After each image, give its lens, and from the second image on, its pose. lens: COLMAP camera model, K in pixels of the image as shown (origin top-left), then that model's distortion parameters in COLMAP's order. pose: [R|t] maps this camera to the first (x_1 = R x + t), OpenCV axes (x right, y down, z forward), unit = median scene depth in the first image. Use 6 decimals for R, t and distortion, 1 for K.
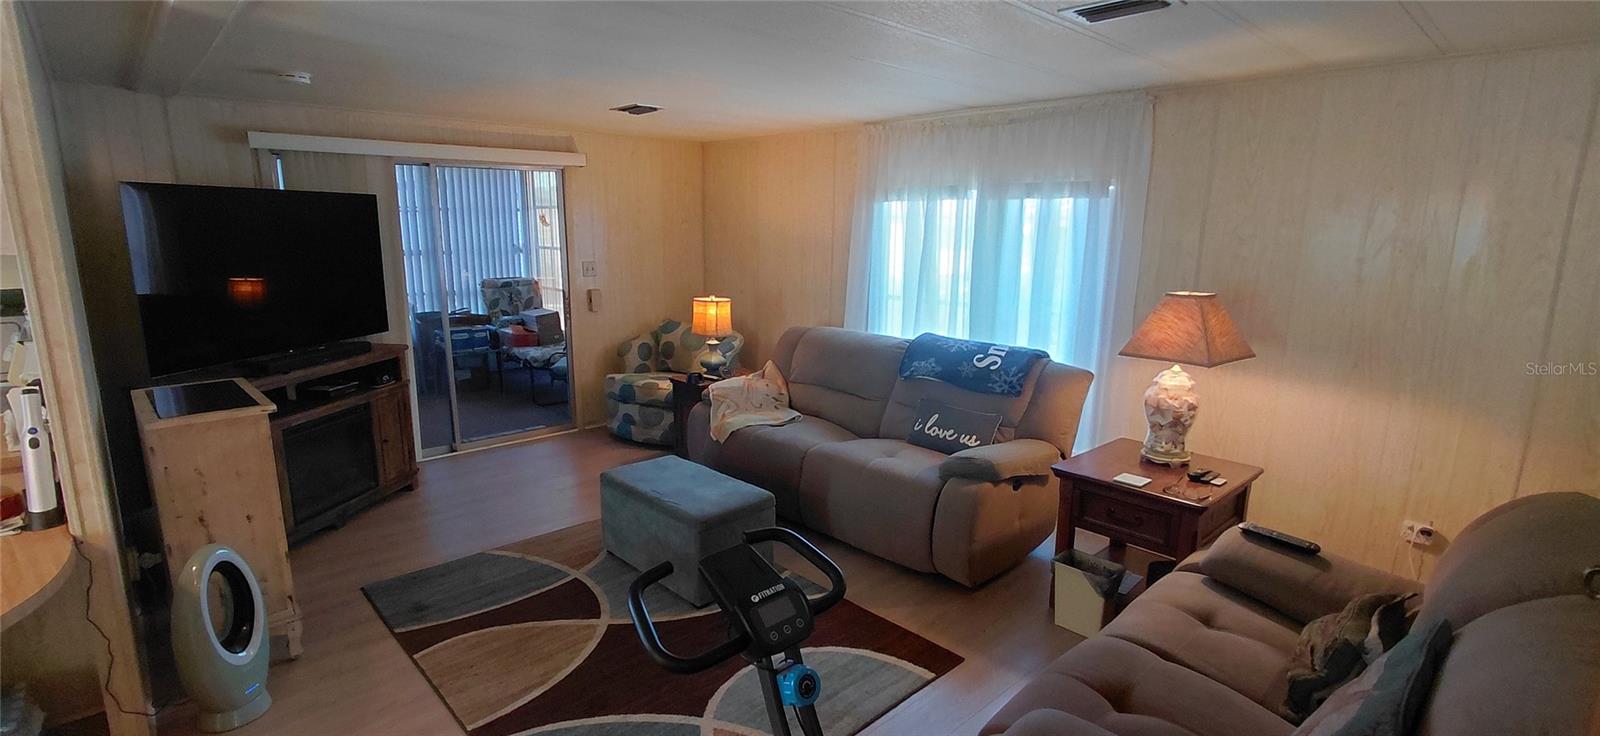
lens RADIAL K [[736.3, 0, 794.2], [0, 736.3, 375.7], [0, 0, 1]] dist [-0.003711, 0.001594]
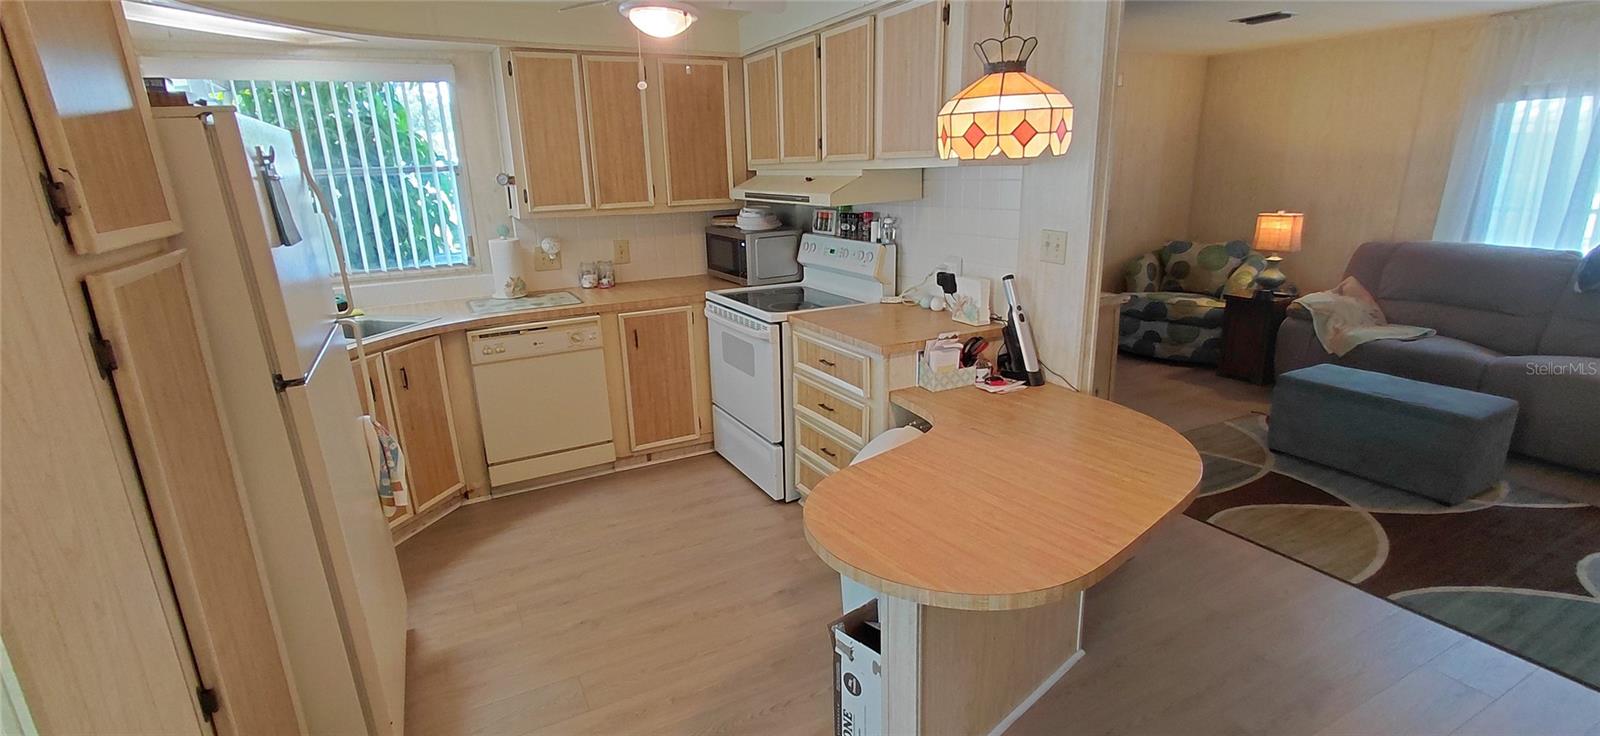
lens RADIAL K [[736.3, 0, 789.2], [0, 736.3, 374.5], [0, 0, 1]] dist [-0.003711, 0.001594]
pose [[0.962216, 0.037990, -0.269626, -0.483233], [-0.016914, 0.996646, 0.080067, 0.043045], [0.271763, -0.072481, 0.959631, -0.142913]]
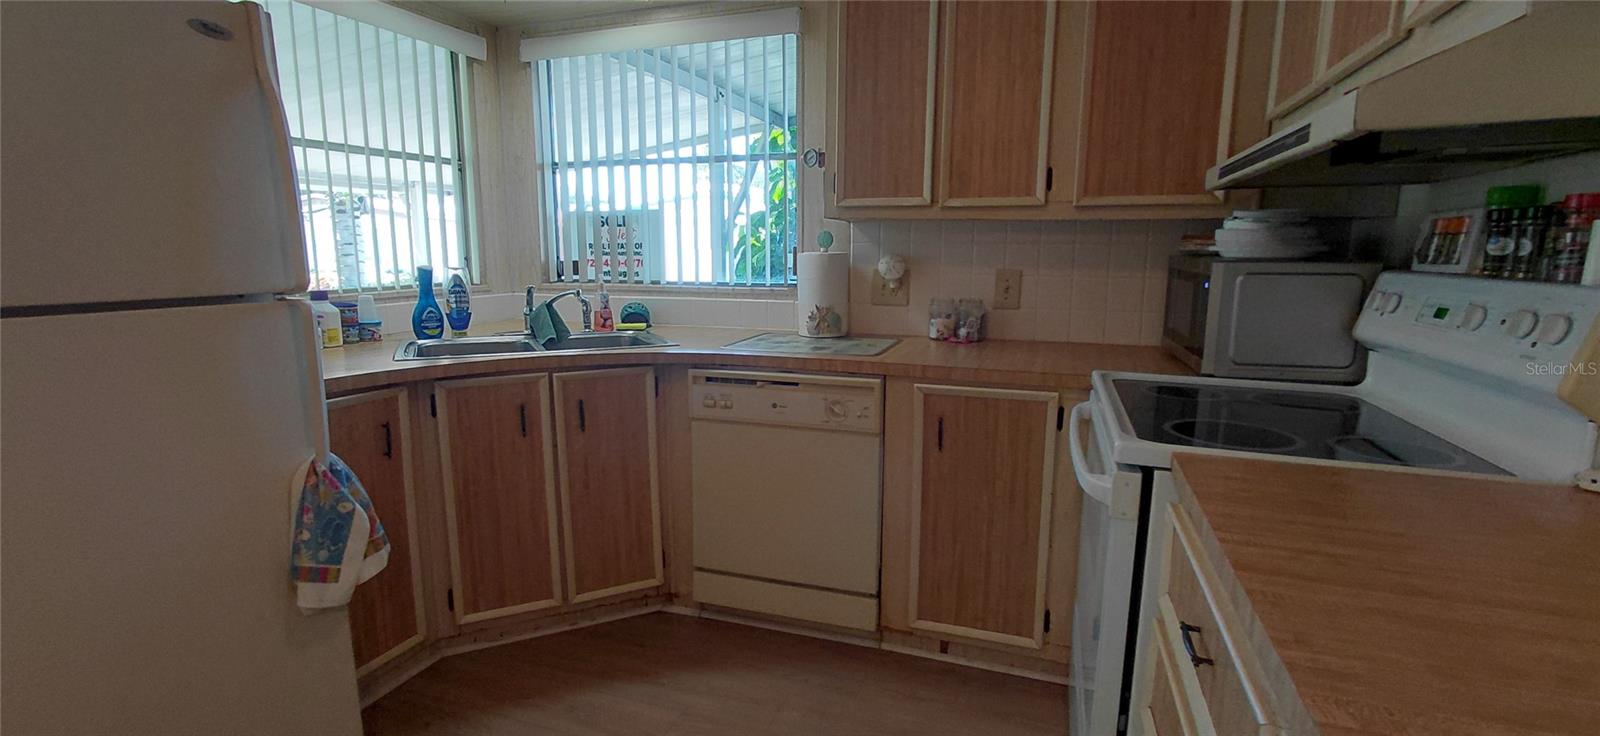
lens RADIAL K [[736.3, 0, 792.3], [0, 736.3, 370.9], [0, 0, 1]] dist [-0.003711, 0.001594]
pose [[0.454710, 0.138807, -0.879756, -0.516220], [-0.178731, 0.981908, 0.062545, 0.023531], [0.872521, 0.128800, 0.471293, 0.277279]]
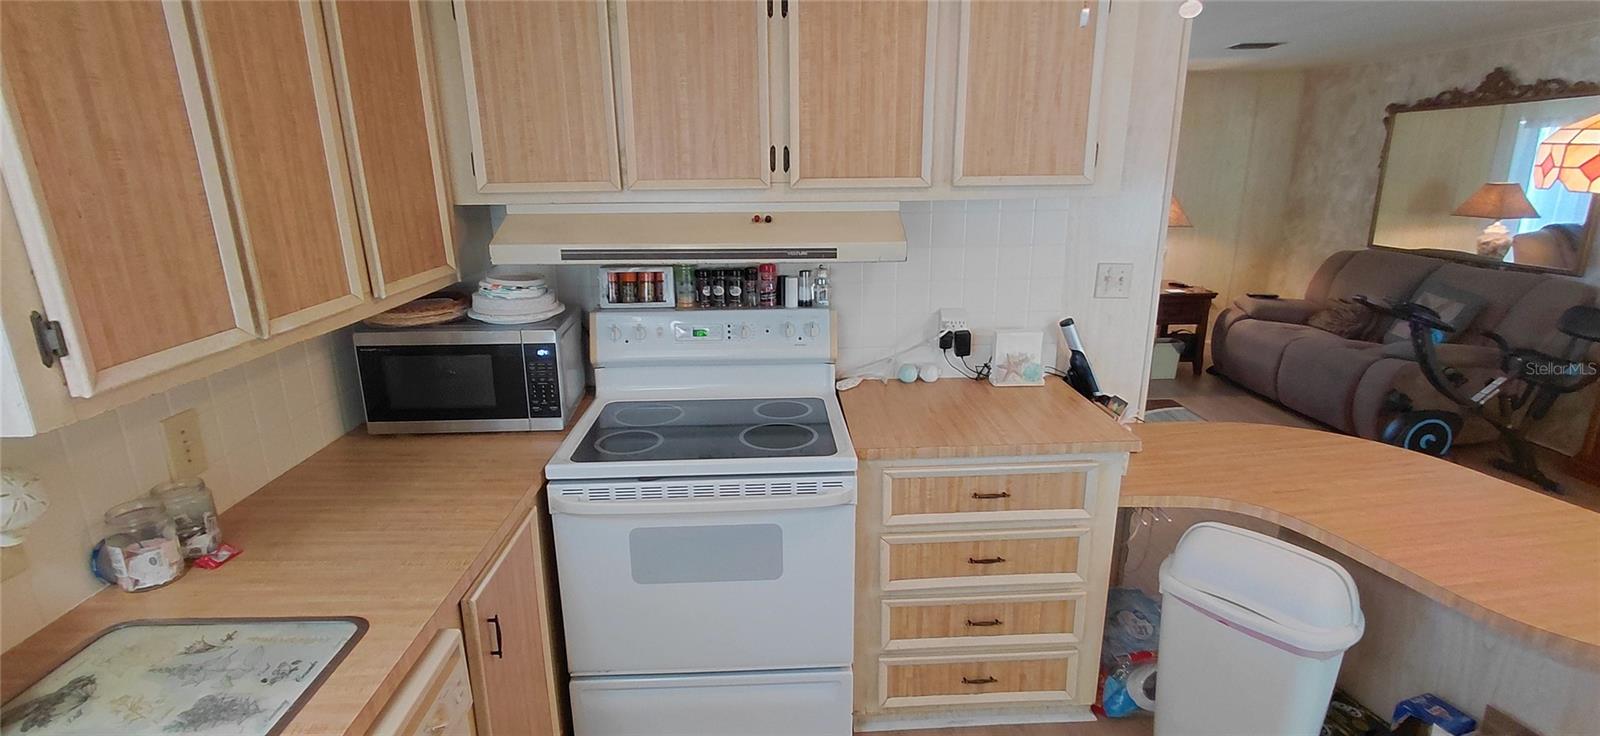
lens RADIAL K [[736.3, 0, 792.0], [0, 736.3, 364.2], [0, 0, 1]] dist [-0.003711, 0.001594]
pose [[0.657022, -0.217074, 0.721943, -0.961551], [0.167189, 0.975756, 0.141236, -0.062178], [-0.735099, 0.027906, 0.677386, 0.258149]]
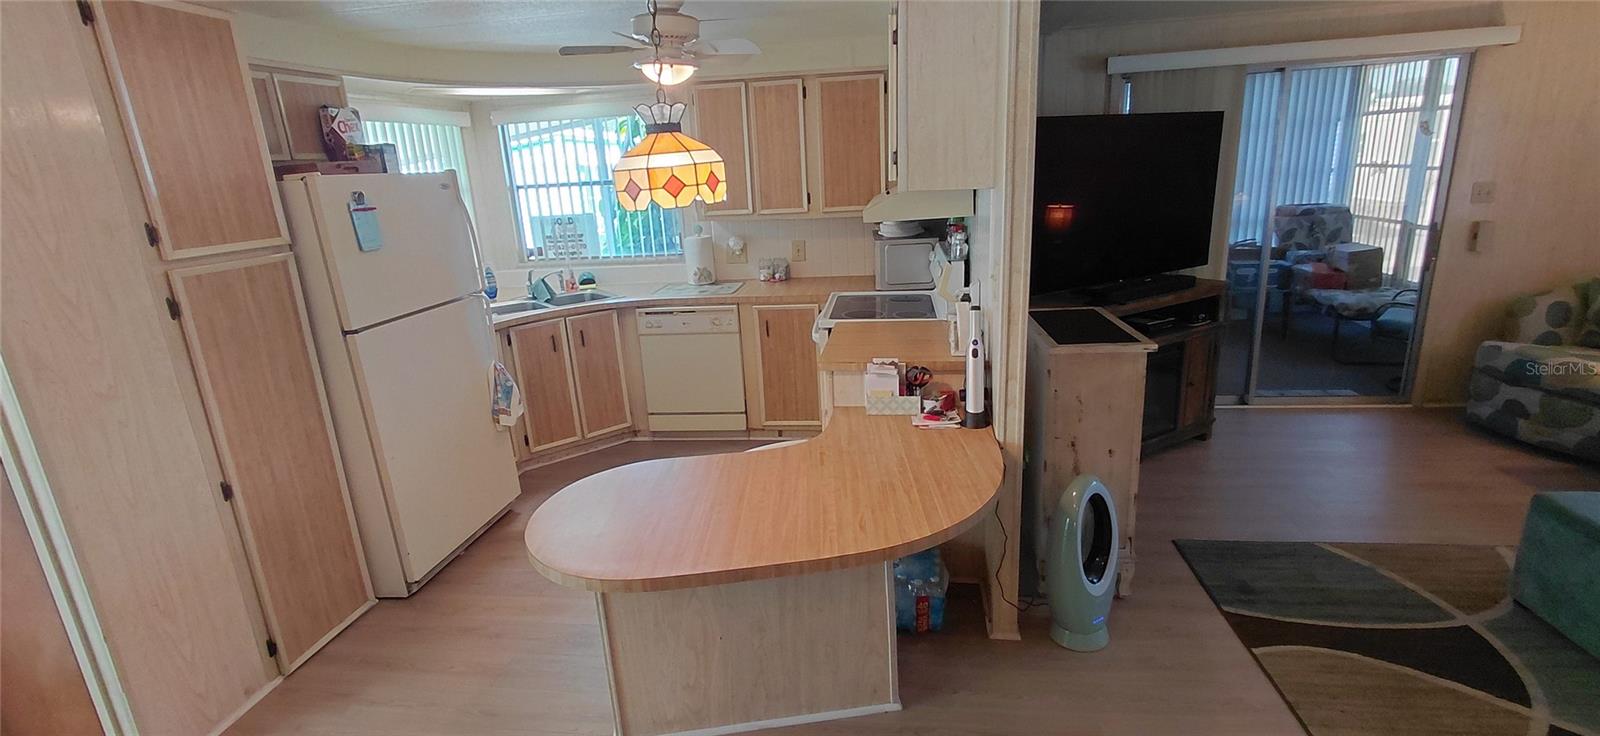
lens RADIAL K [[736.3, 0, 795.7], [0, 736.3, 374.2], [0, 0, 1]] dist [-0.003711, 0.001594]
pose [[0.628046, 0.173835, -0.758511, -0.144246], [-0.099854, 0.984674, 0.142989, -0.005731], [0.771743, -0.014064, 0.635779, 0.019730]]
